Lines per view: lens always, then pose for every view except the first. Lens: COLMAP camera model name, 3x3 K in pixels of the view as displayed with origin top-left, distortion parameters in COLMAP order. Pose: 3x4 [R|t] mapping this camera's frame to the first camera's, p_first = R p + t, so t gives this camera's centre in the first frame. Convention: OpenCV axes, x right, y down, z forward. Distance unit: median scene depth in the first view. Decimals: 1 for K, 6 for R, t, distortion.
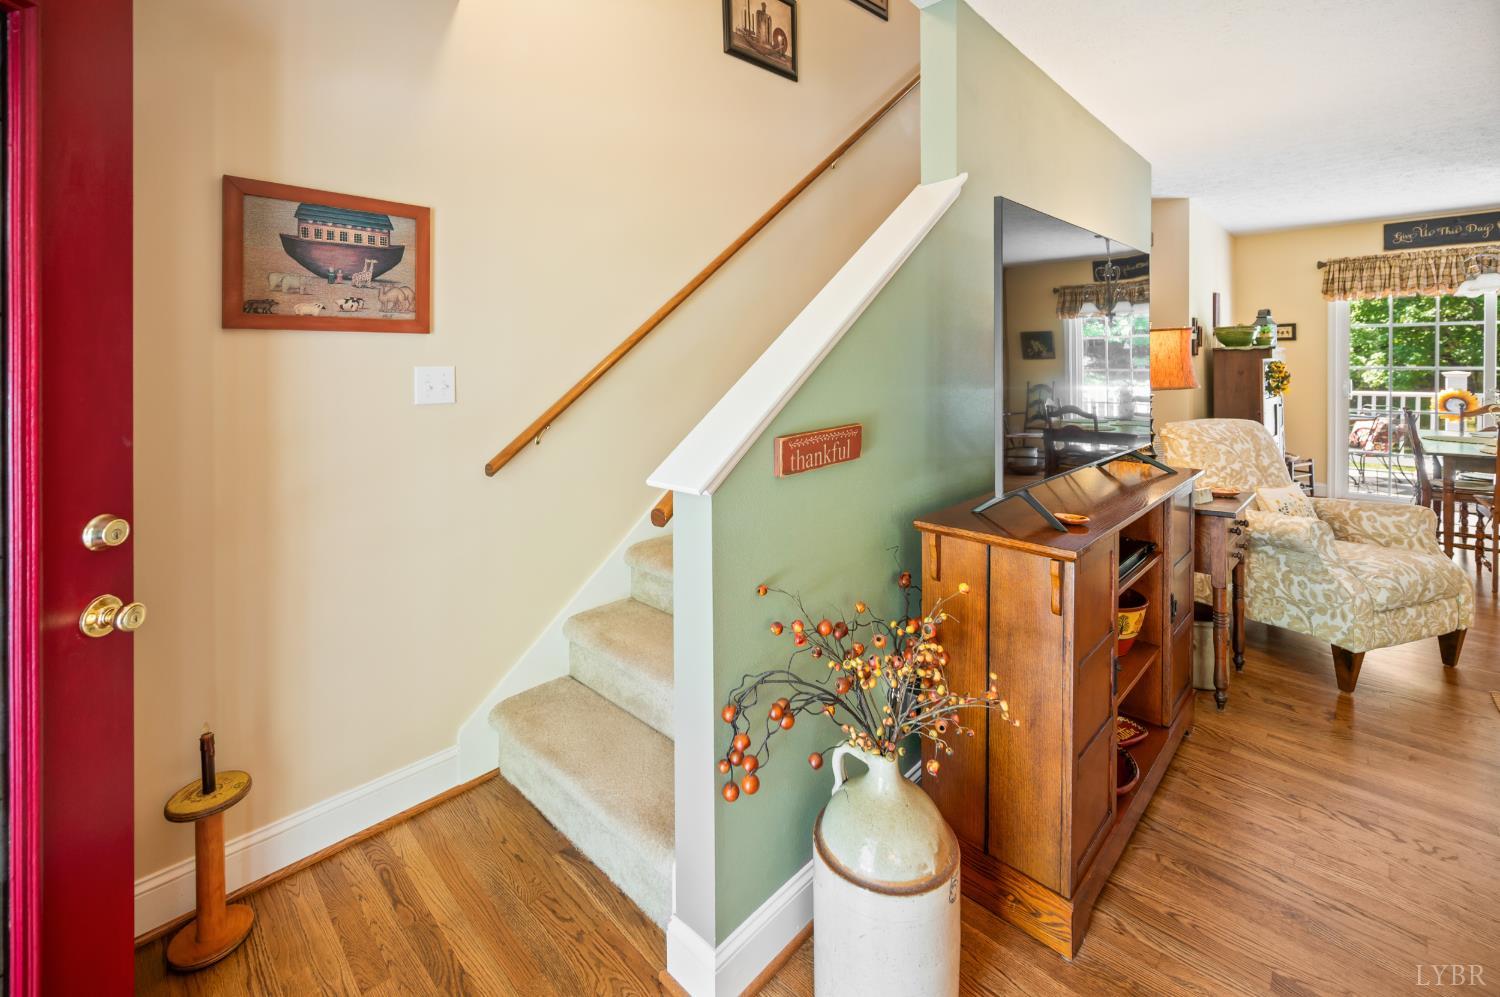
lens RADIAL K [[639.8, 0, 757.1], [0, 639.8, 366.9], [0, 0, 1]] dist [-0.001011, 0.000502]
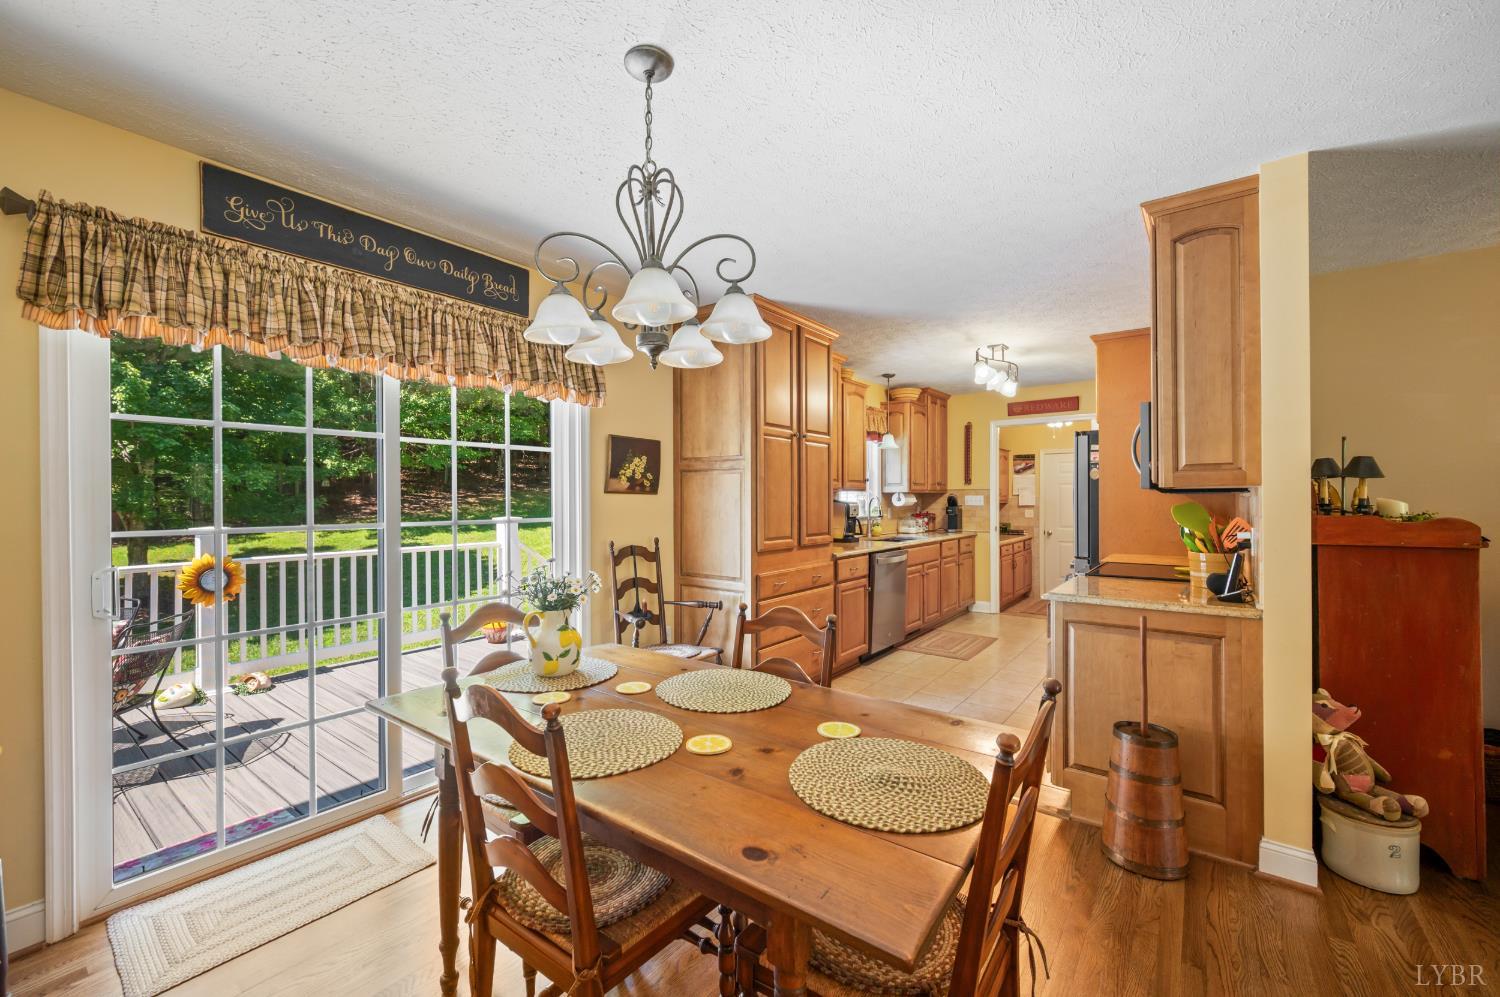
lens RADIAL K [[607.5, 0, 756.2], [0, 607.5, 501.8], [0, 0, 1]] dist [0.001461, -0.001071]
pose [[-0.143002, -0.002120, 0.989720, 0.916071], [0.009269, 0.999951, 0.003481, -0.022145], [-0.989679, 0.009671, -0.142976, 1.169122]]
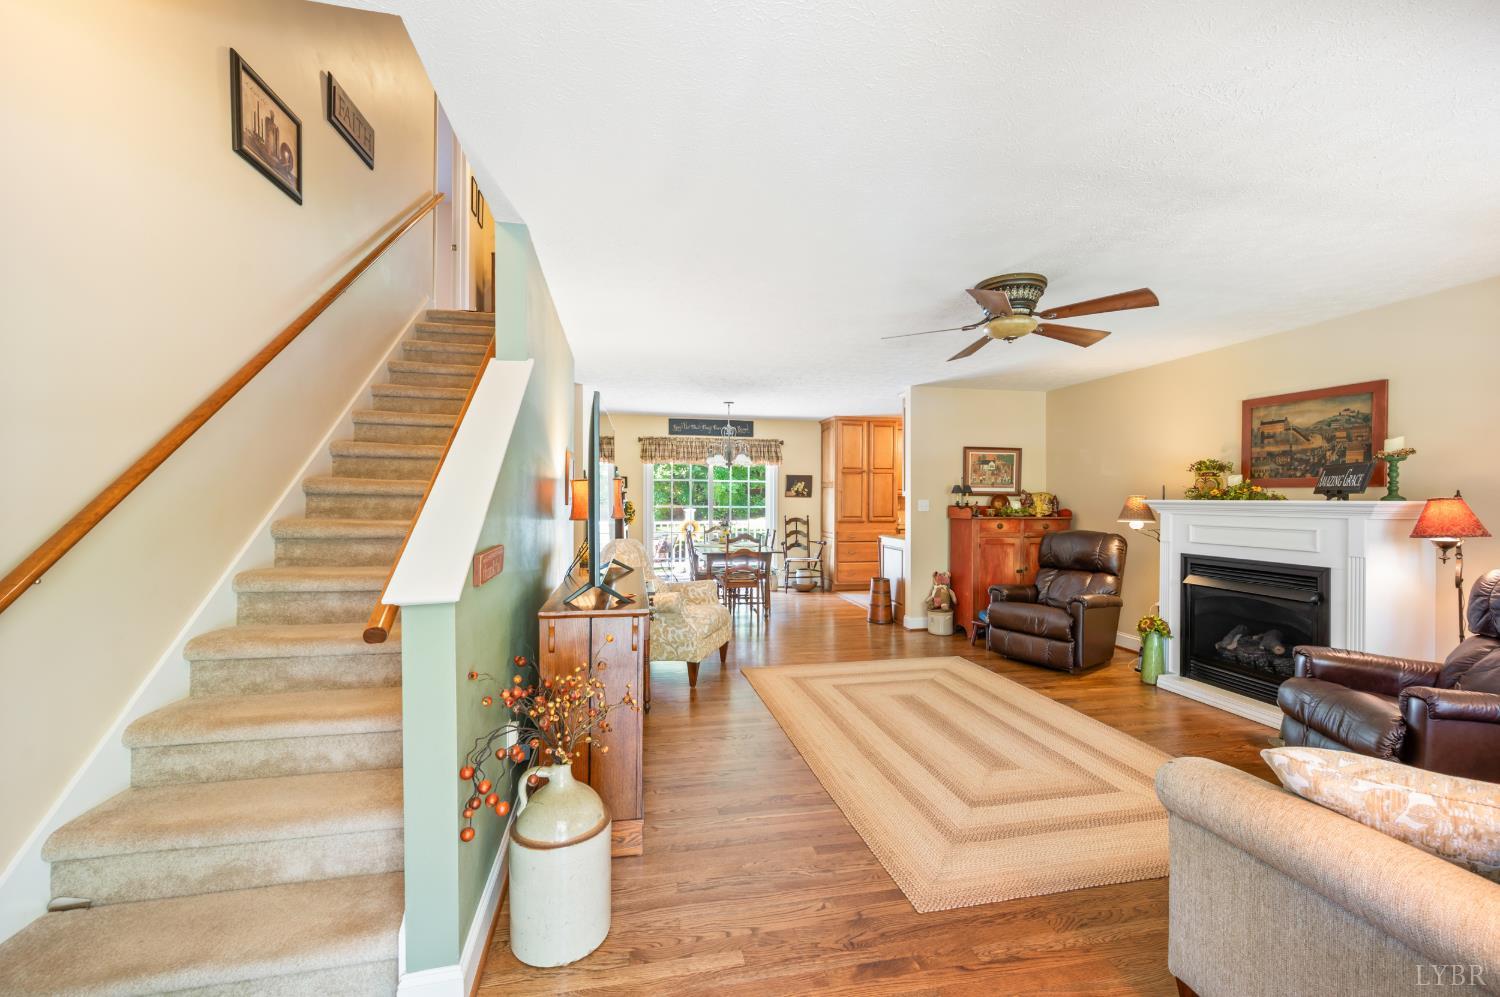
lens RADIAL K [[607.5, 0, 750.5], [0, 607.5, 502.4], [0, 0, 1]] dist [0.001461, -0.001071]
pose [[0.555984, 0.005051, 0.831177, -0.319416], [0.002627, 0.999966, -0.007833, 0.007373], [-0.831189, 0.006538, 0.555952, -0.061617]]
